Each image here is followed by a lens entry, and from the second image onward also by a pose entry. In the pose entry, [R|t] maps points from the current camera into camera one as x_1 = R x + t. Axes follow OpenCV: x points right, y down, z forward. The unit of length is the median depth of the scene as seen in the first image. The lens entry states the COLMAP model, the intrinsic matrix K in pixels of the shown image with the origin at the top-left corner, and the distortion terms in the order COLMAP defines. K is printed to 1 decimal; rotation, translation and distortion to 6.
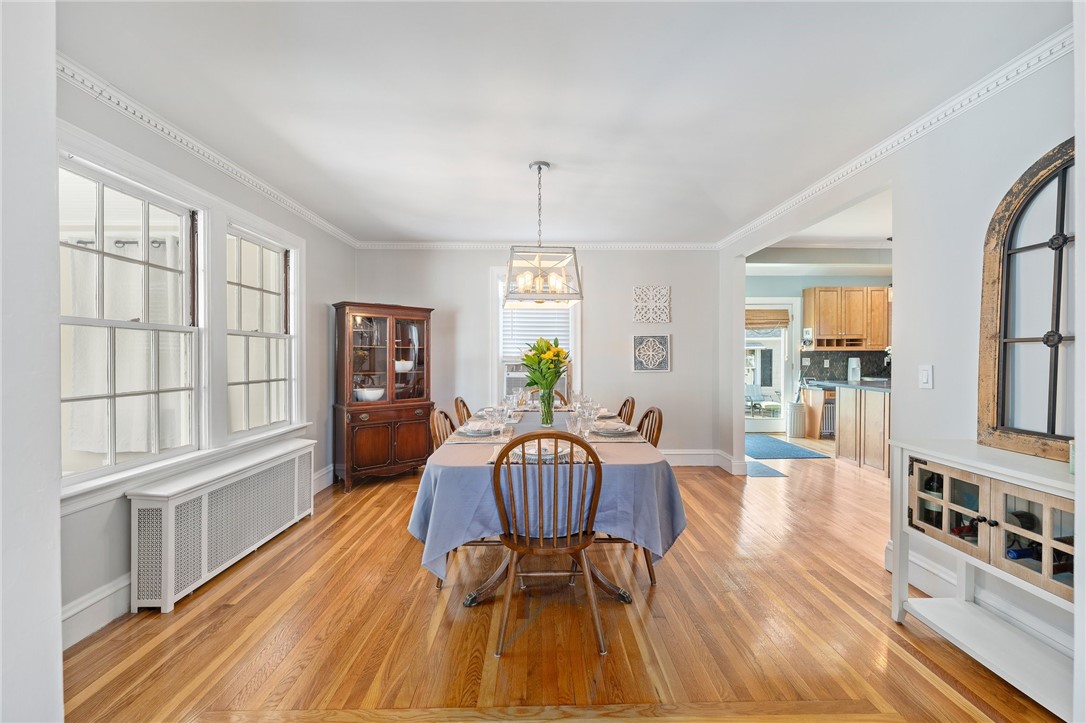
lens RADIAL K [[433.7, 0, 544.1], [0, 433.7, 357.3], [0, 0, 1]] dist [0.000752, -0.000016]
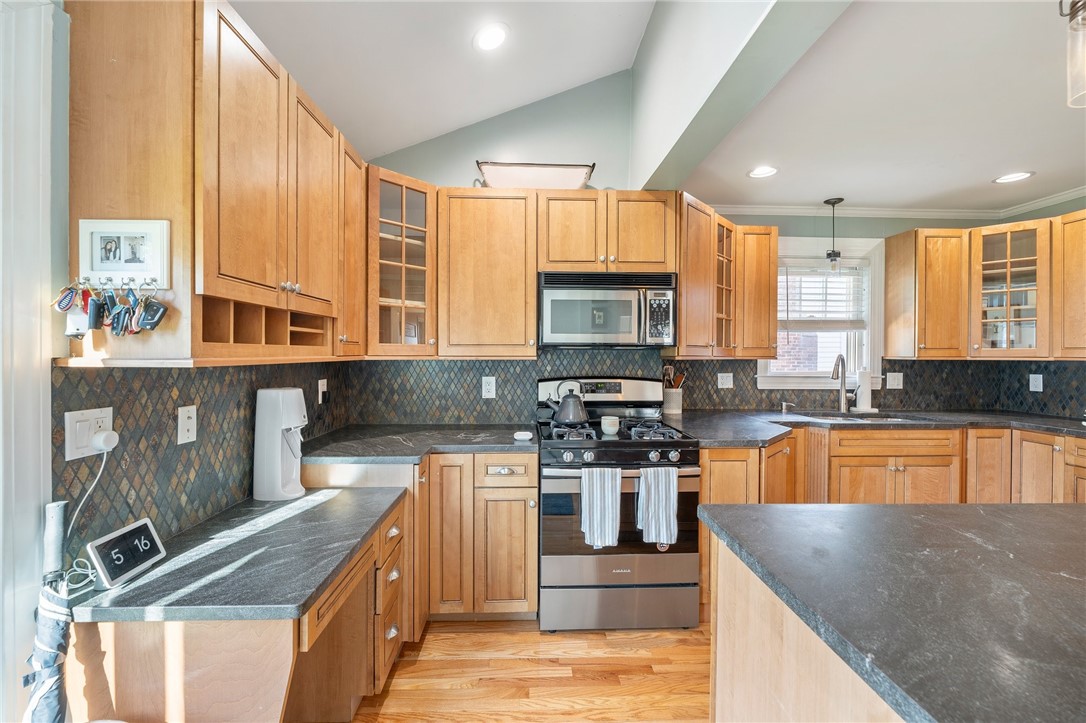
lens RADIAL K [[448.2, 0, 545.2], [0, 448.2, 356.2], [0, 0, 1]] dist [-0.002894, 0.000006]
pose [[-0.018684, -0.002973, 0.999821, 0.452725], [0.003219, 0.999990, 0.003033, -0.019040], [-0.999820, 0.003275, -0.018674, 0.867194]]
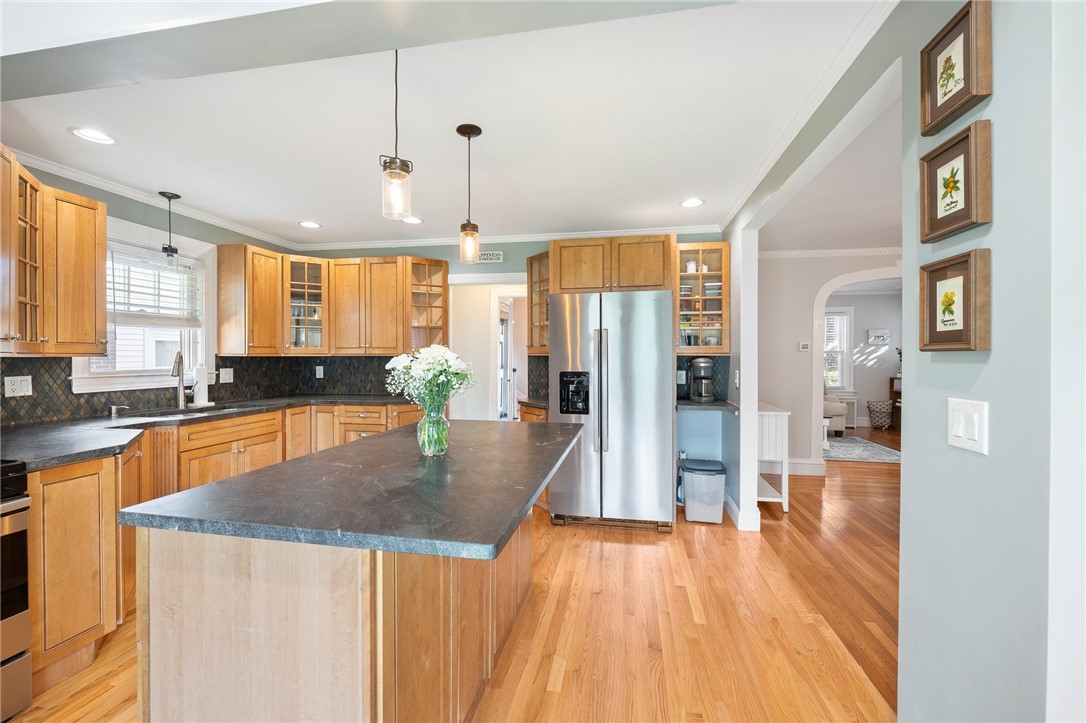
lens RADIAL K [[445.1, 0, 544.6], [0, 445.1, 359.2], [0, 0, 1]] dist [-0.004518, -0.000053]
pose [[-0.978656, -0.000454, 0.205507, 0.444602], [0.002790, 0.999876, 0.015494, -0.016415], [-0.205488, 0.015736, -0.978533, 0.930936]]
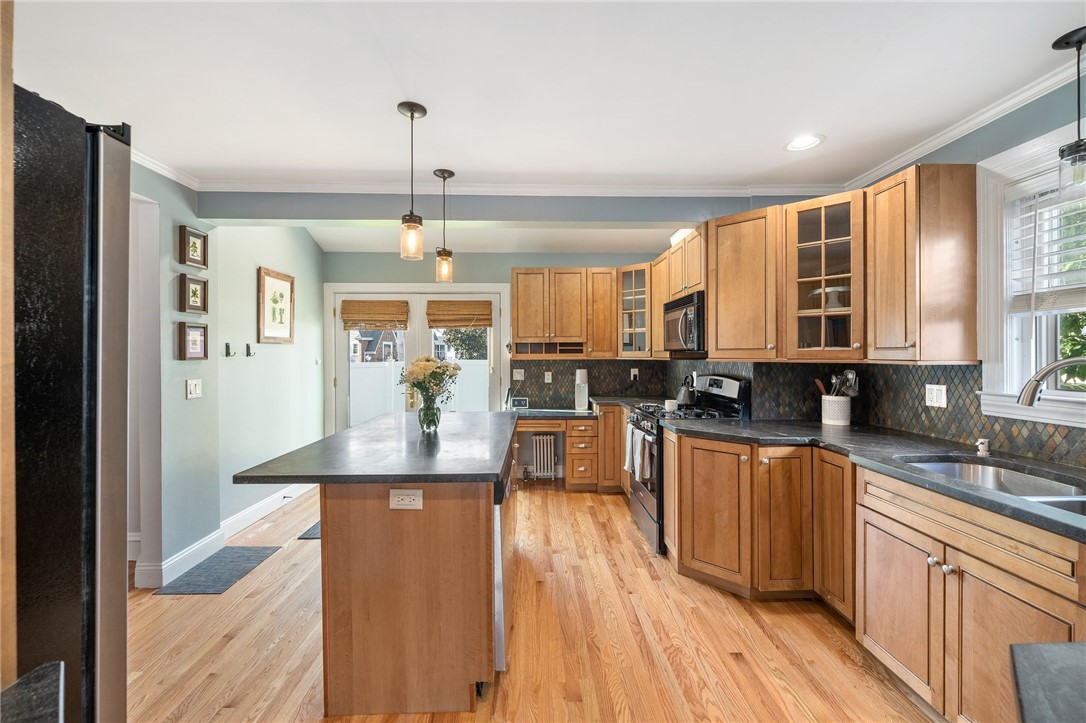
lens RADIAL K [[448.2, 0, 545.2], [0, 448.2, 356.2], [0, 0, 1]] dist [-0.002894, 0.000006]
pose [[0.999977, -0.000669, 0.006812, 0.667433], [0.000688, 0.999996, -0.002801, -0.018550], [-0.006810, 0.002805, 0.999973, 0.280843]]
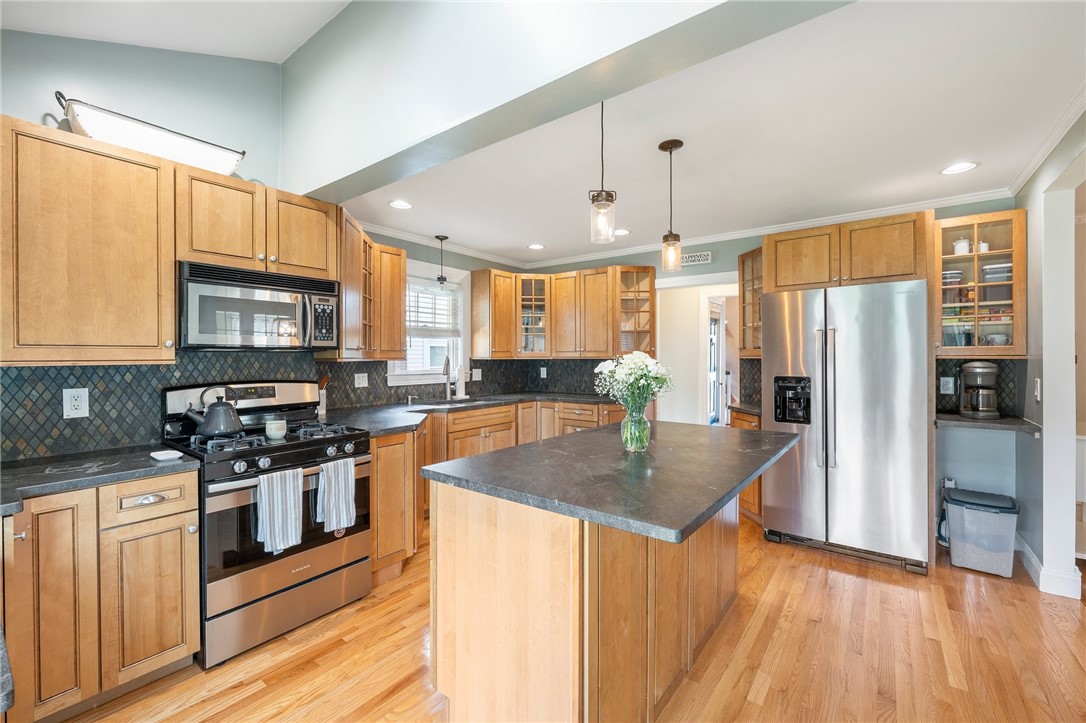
lens RADIAL K [[448.2, 0, 545.2], [0, 448.2, 356.2], [0, 0, 1]] dist [-0.002894, 0.000006]
pose [[-0.782592, 0.004222, 0.622521, 0.426369], [0.008748, 0.999953, 0.004217, -0.019584], [-0.622474, 0.008746, -0.782592, 0.953254]]
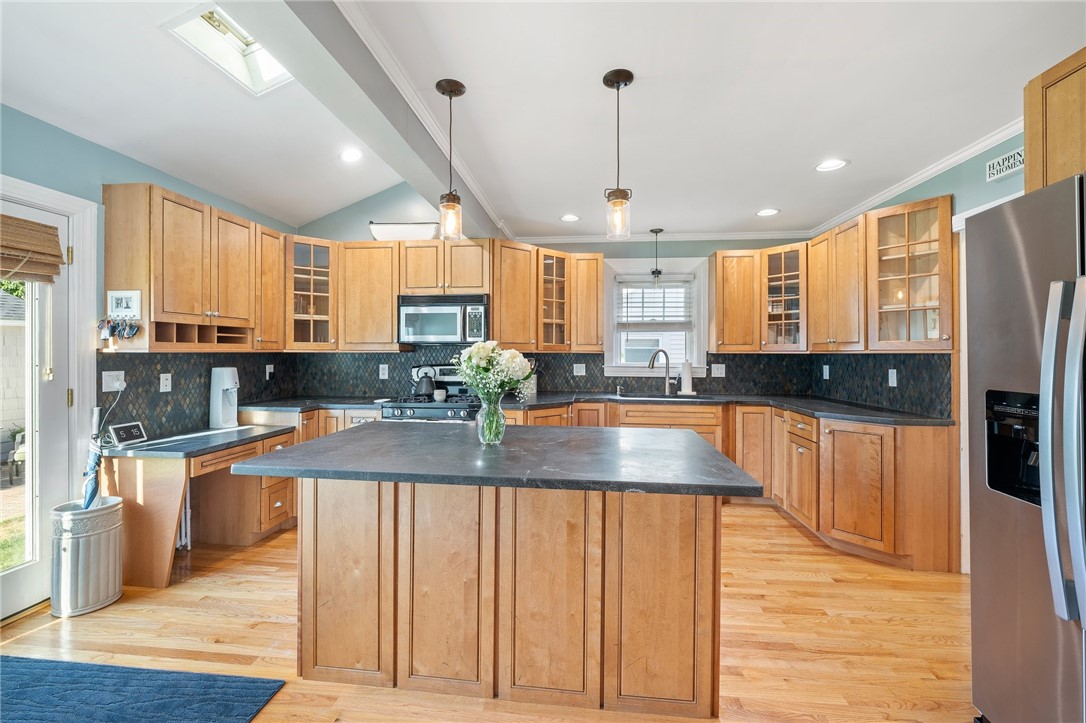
lens RADIAL K [[449.5, 0, 543.4], [0, 449.5, 352.9], [0, 0, 1]] dist [-0.002071, -0.000089]
pose [[0.123774, 0.001768, 0.992309, 0.278522], [0.003931, 0.999990, -0.002272, -0.012435], [-0.992303, 0.004182, 0.123766, 0.609562]]
